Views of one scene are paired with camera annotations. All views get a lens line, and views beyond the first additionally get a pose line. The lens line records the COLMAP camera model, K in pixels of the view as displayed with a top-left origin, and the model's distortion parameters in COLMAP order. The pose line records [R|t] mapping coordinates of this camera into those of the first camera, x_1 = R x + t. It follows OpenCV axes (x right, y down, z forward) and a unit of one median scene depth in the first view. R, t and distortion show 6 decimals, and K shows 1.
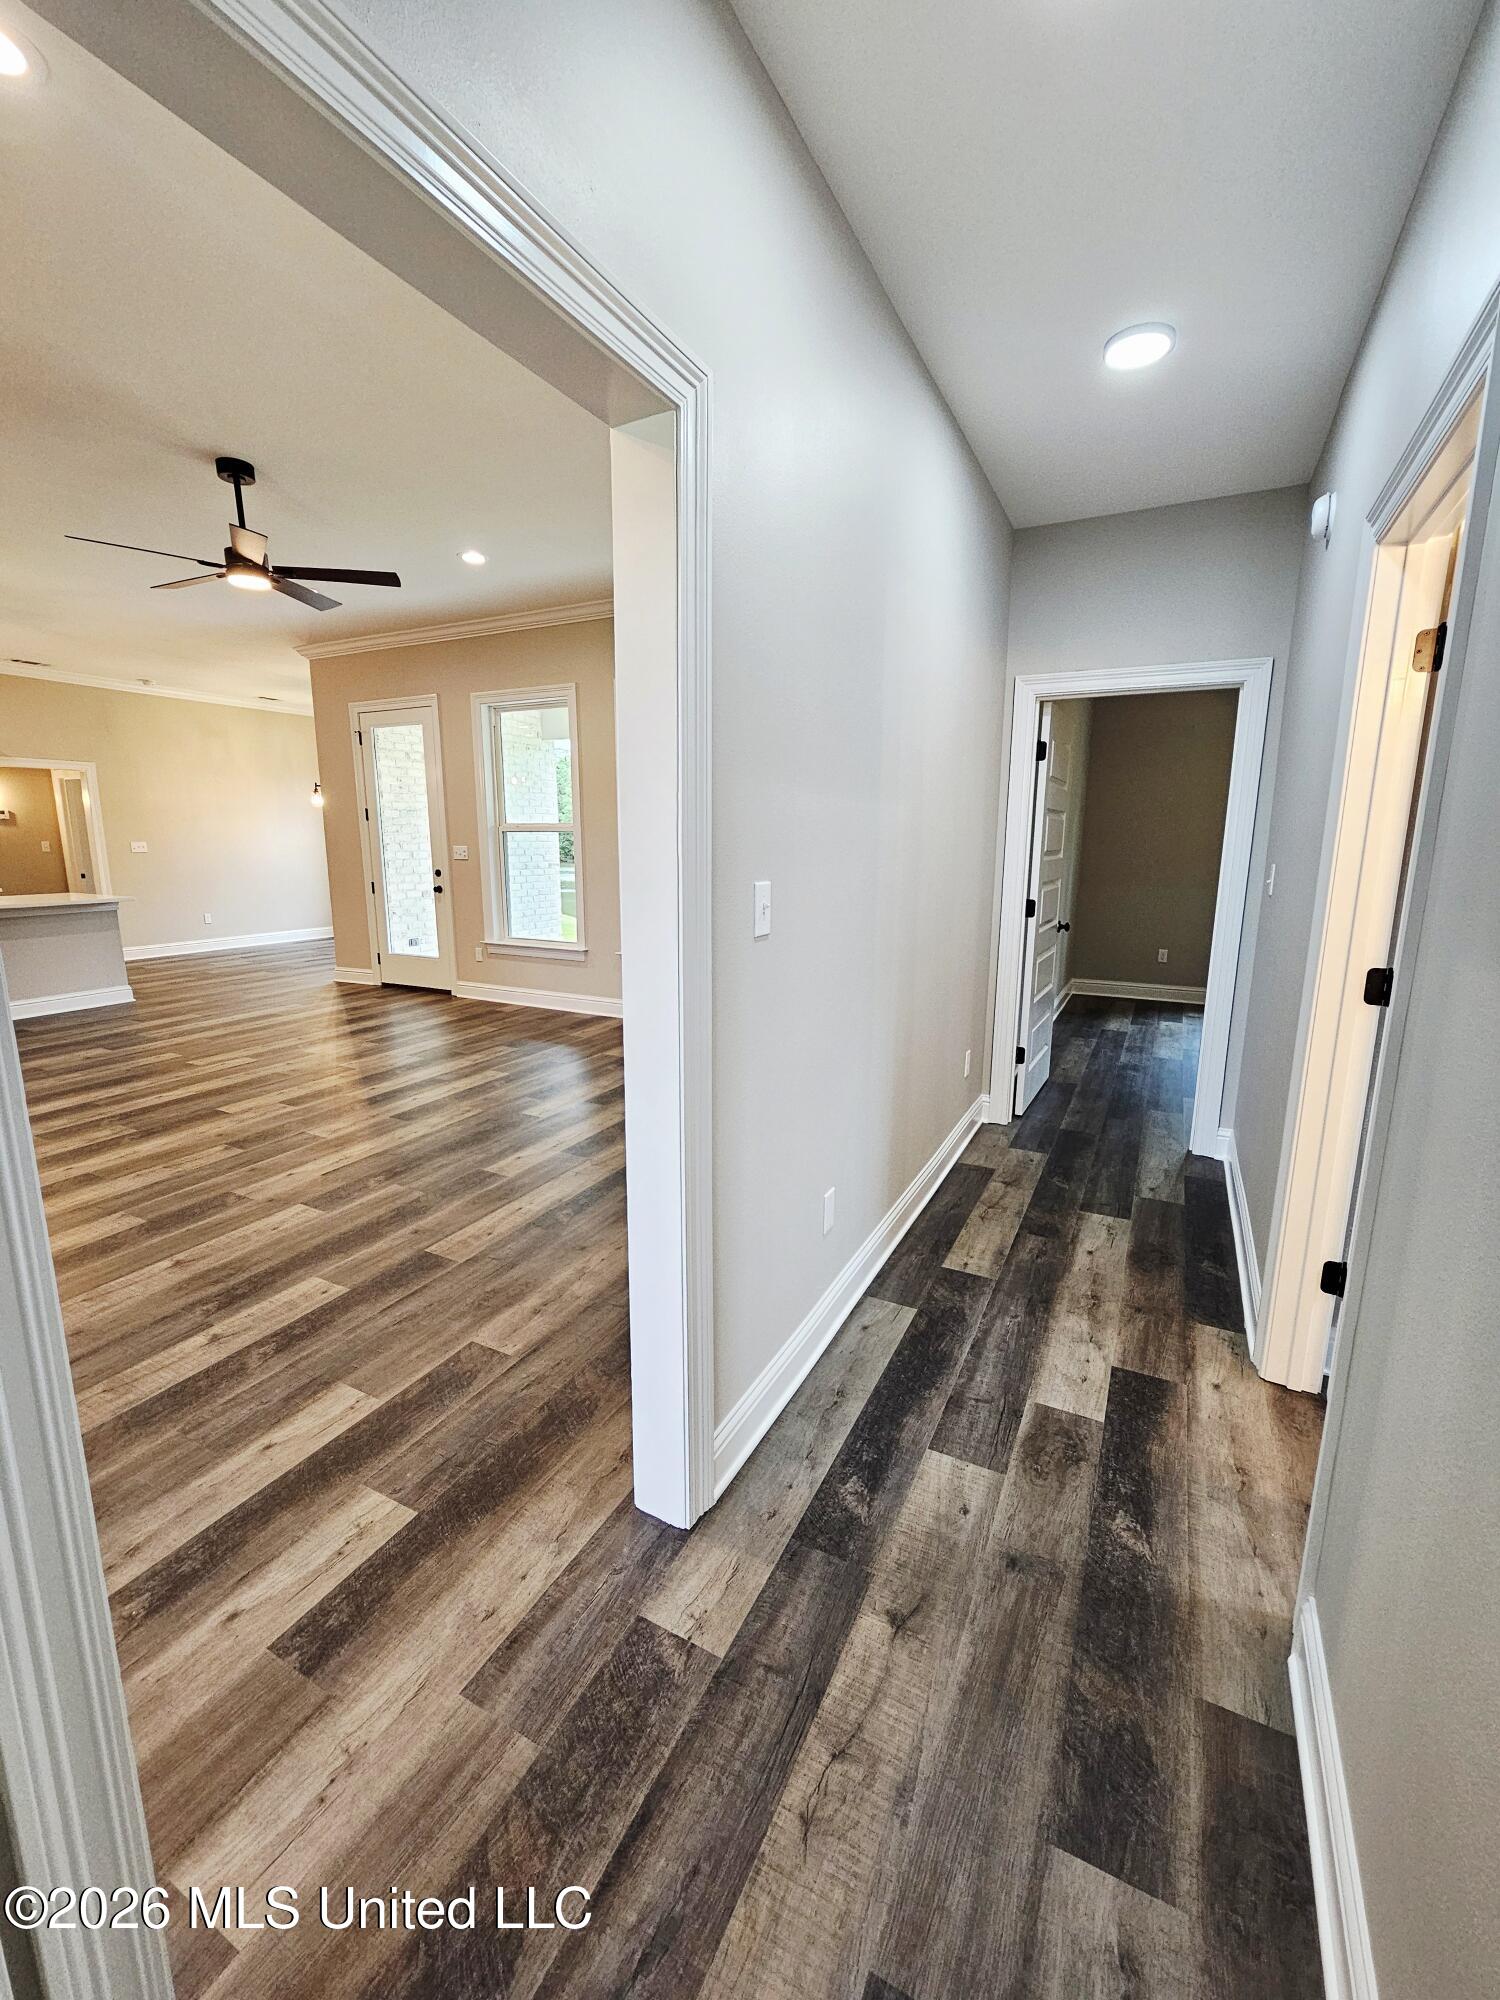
lens RADIAL K [[821.5, 0, 743.2], [0, 821.5, 995.2], [0, 0, 1]] dist [-0.004869, 0.002851]
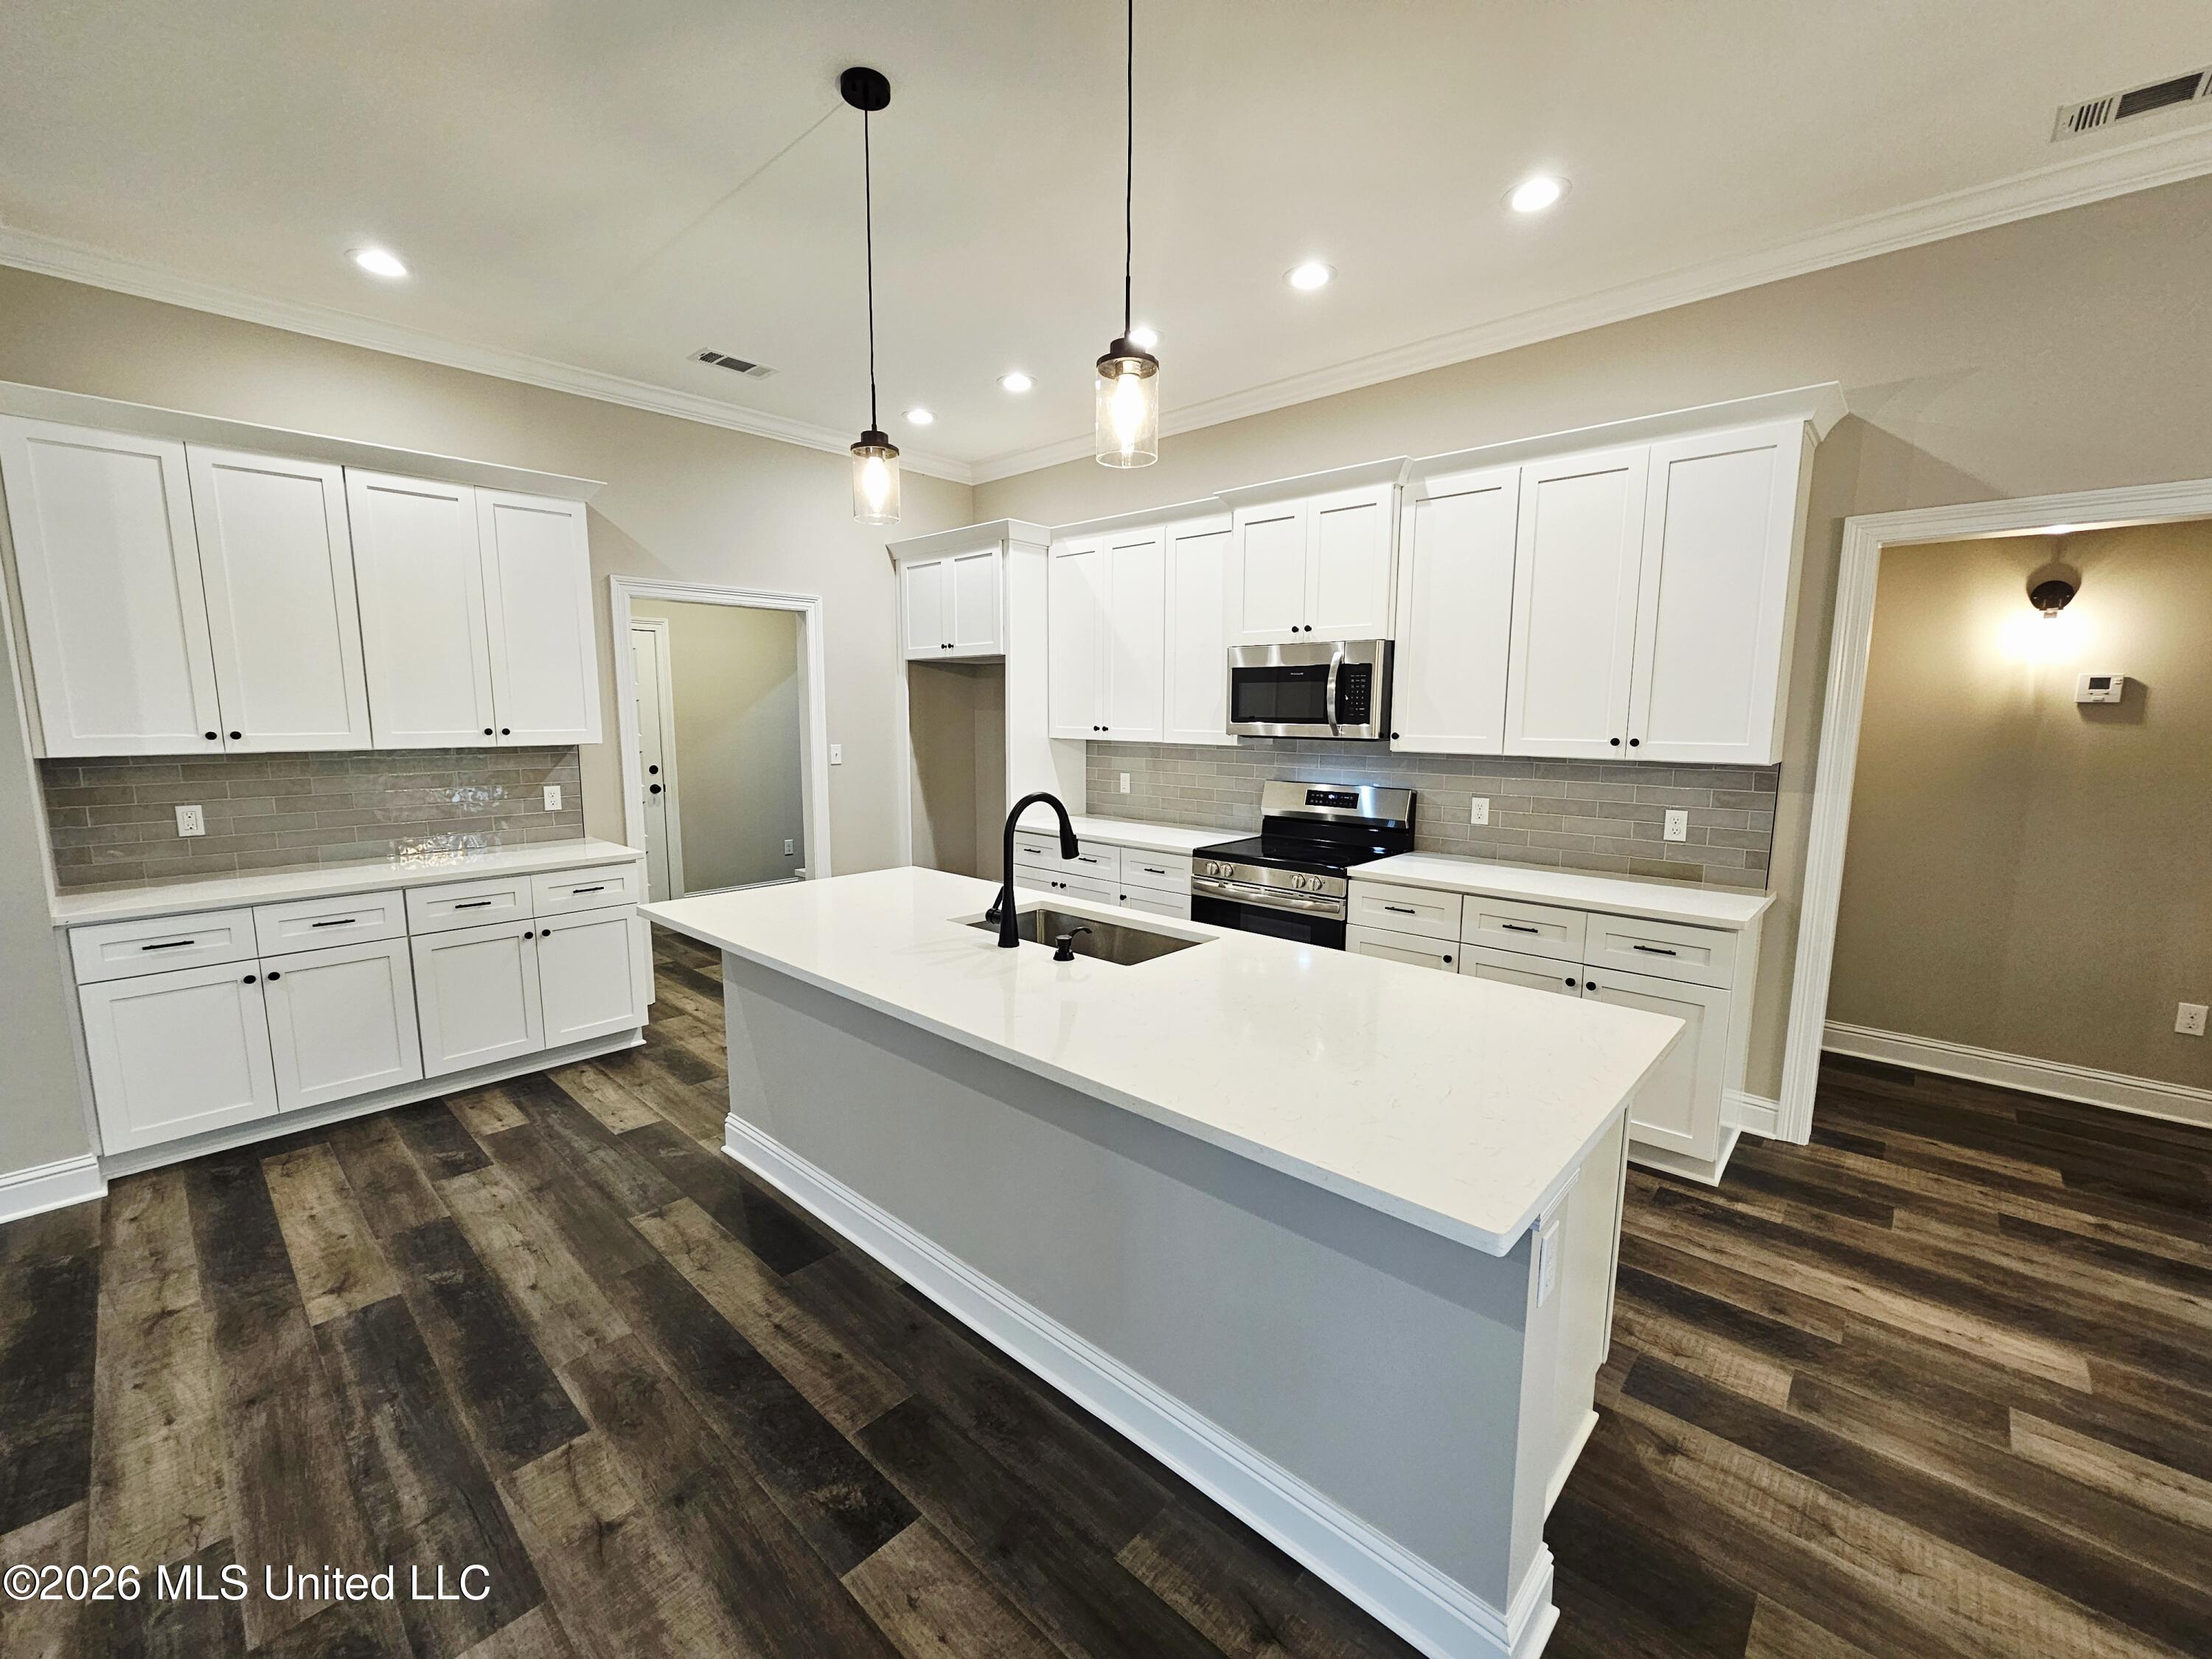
lens RADIAL K [[911.1, 0, 1102.8], [0, 911.1, 832.8], [0, 0, 1]] dist [-0.001130, 0.000379]
pose [[-0.262493, 0.125684, -0.956714, -0.909229], [-0.189297, 0.965508, 0.178776, -0.324592], [0.946184, 0.228031, -0.229647, 1.514086]]
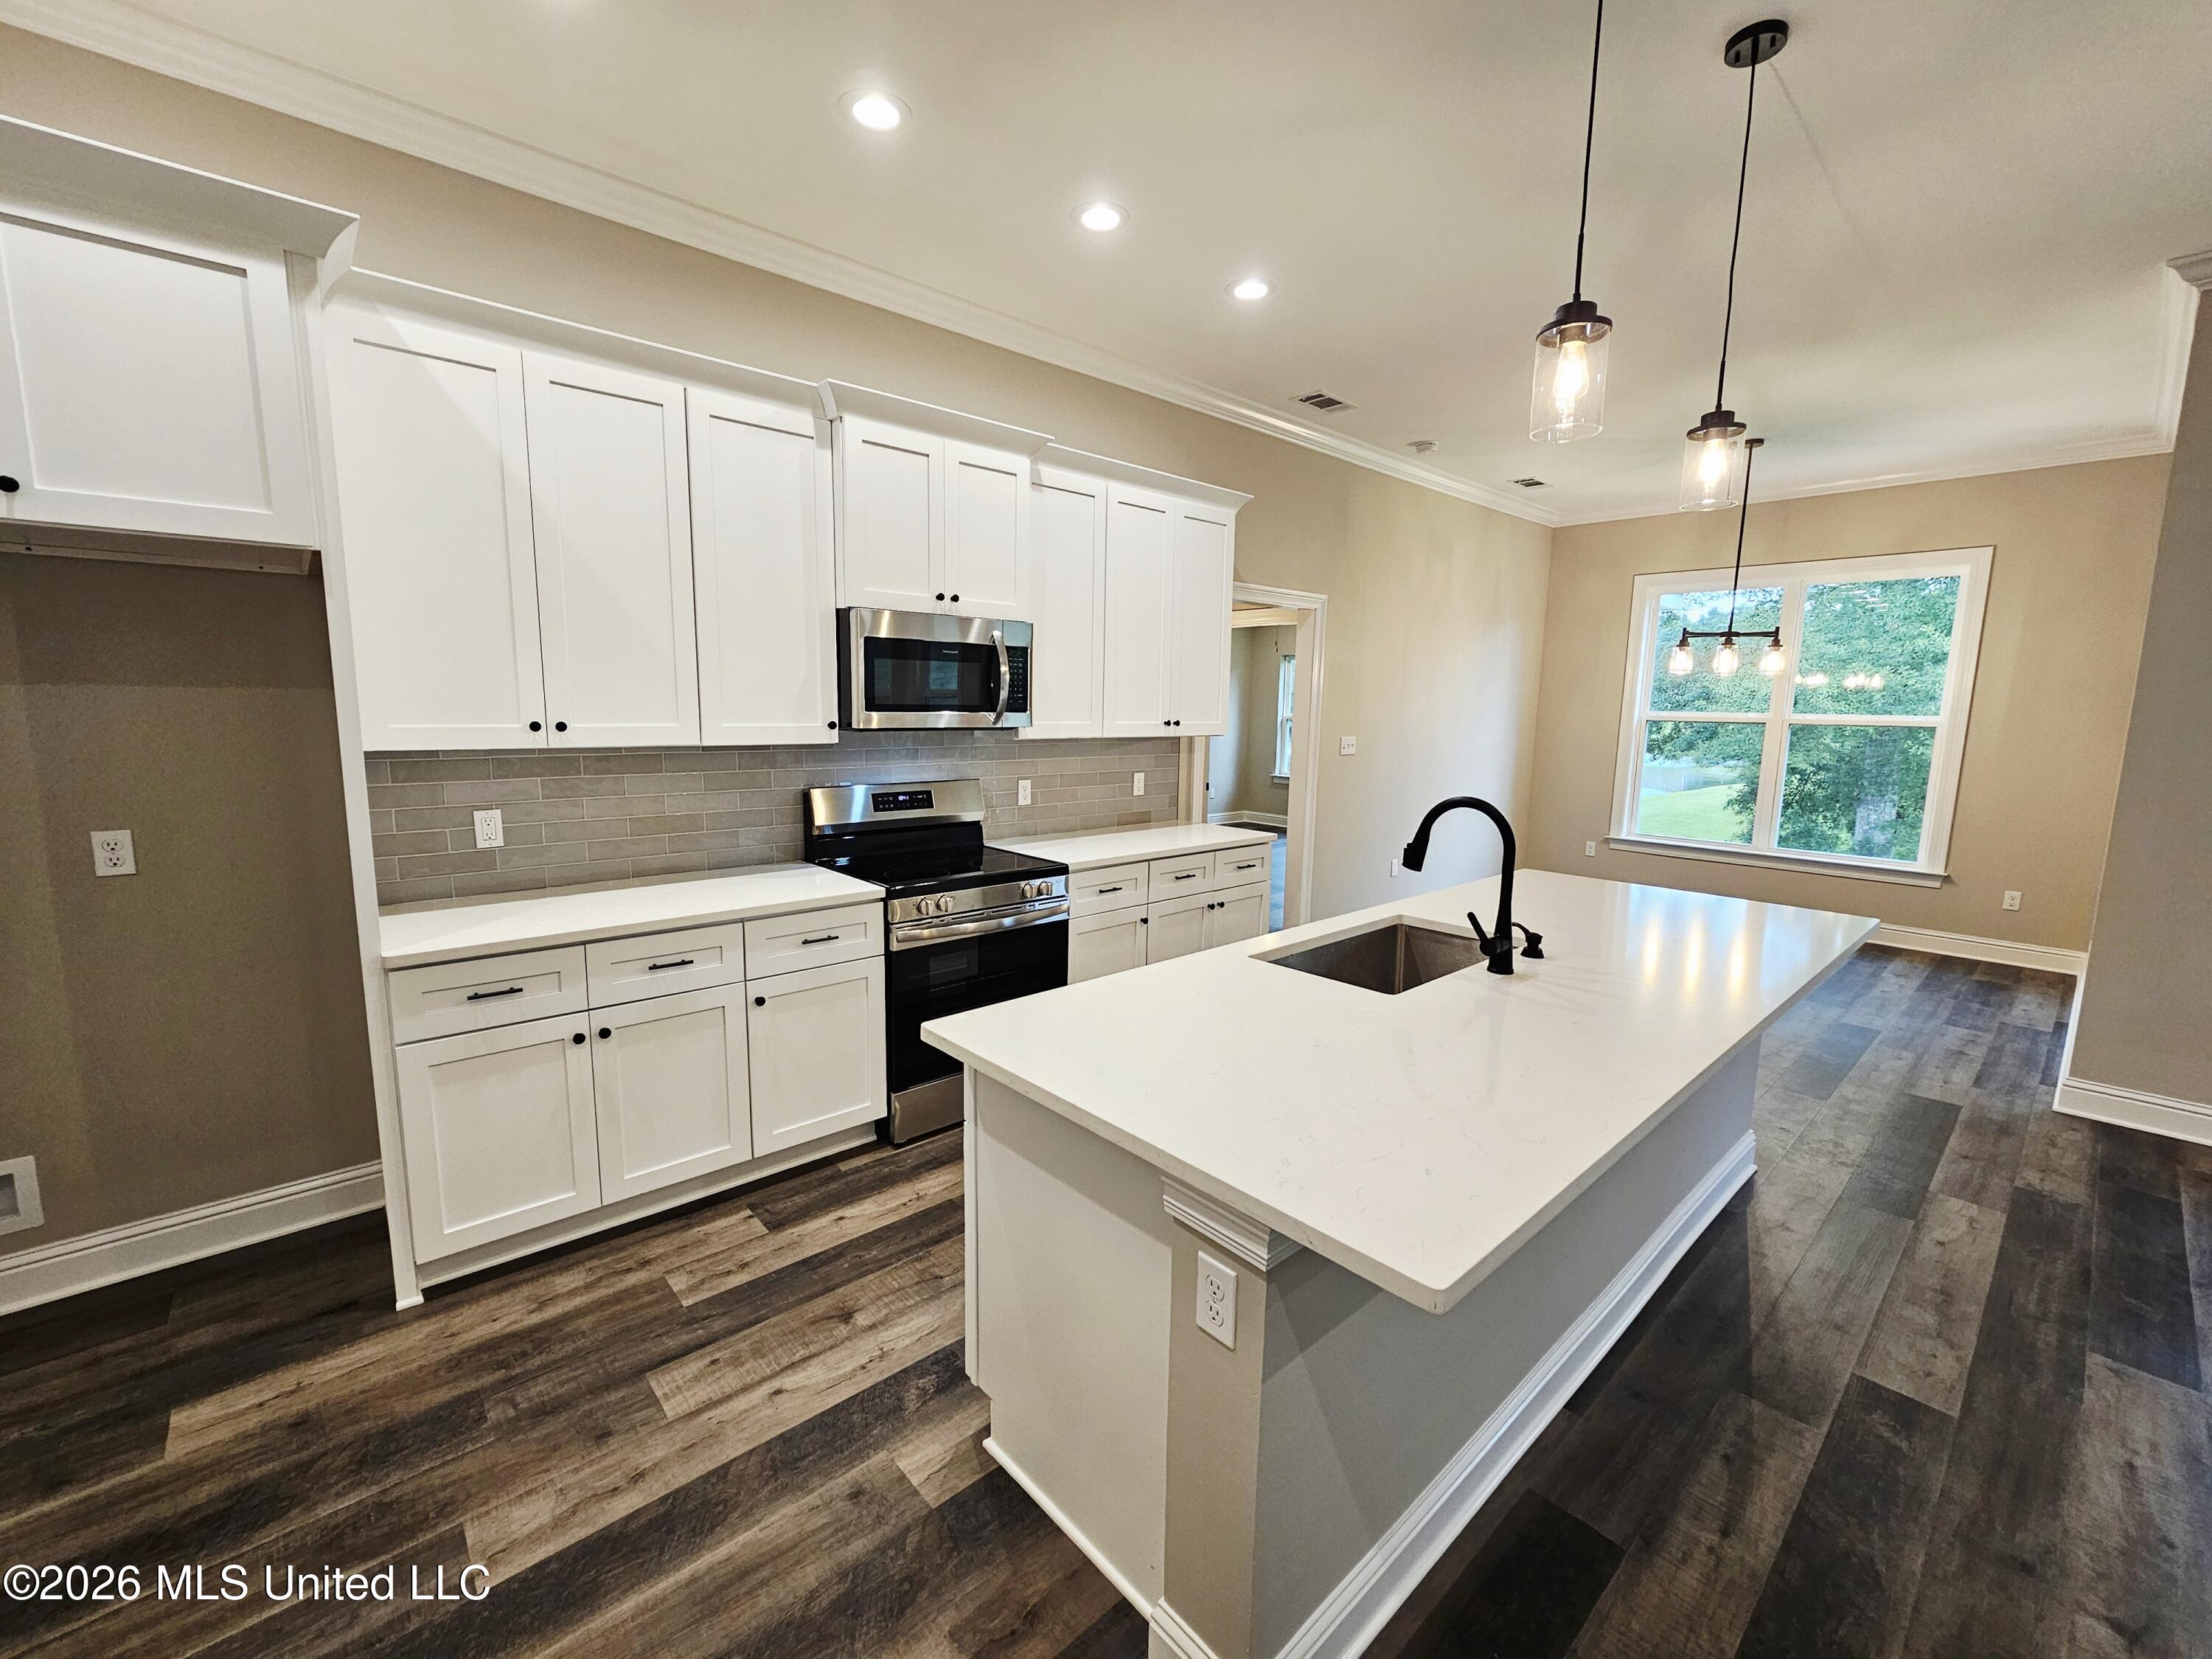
lens RADIAL K [[911.6, 0, 1101.4], [0, 911.6, 829.3], [0, 0, 1]] dist [0.000642, 0.001061]
pose [[0.936469, 0.060366, -0.345517, -1.468150], [-0.079378, 0.995996, -0.041130, -0.183190], [0.341650, 0.065944, 0.937511, 0.789788]]
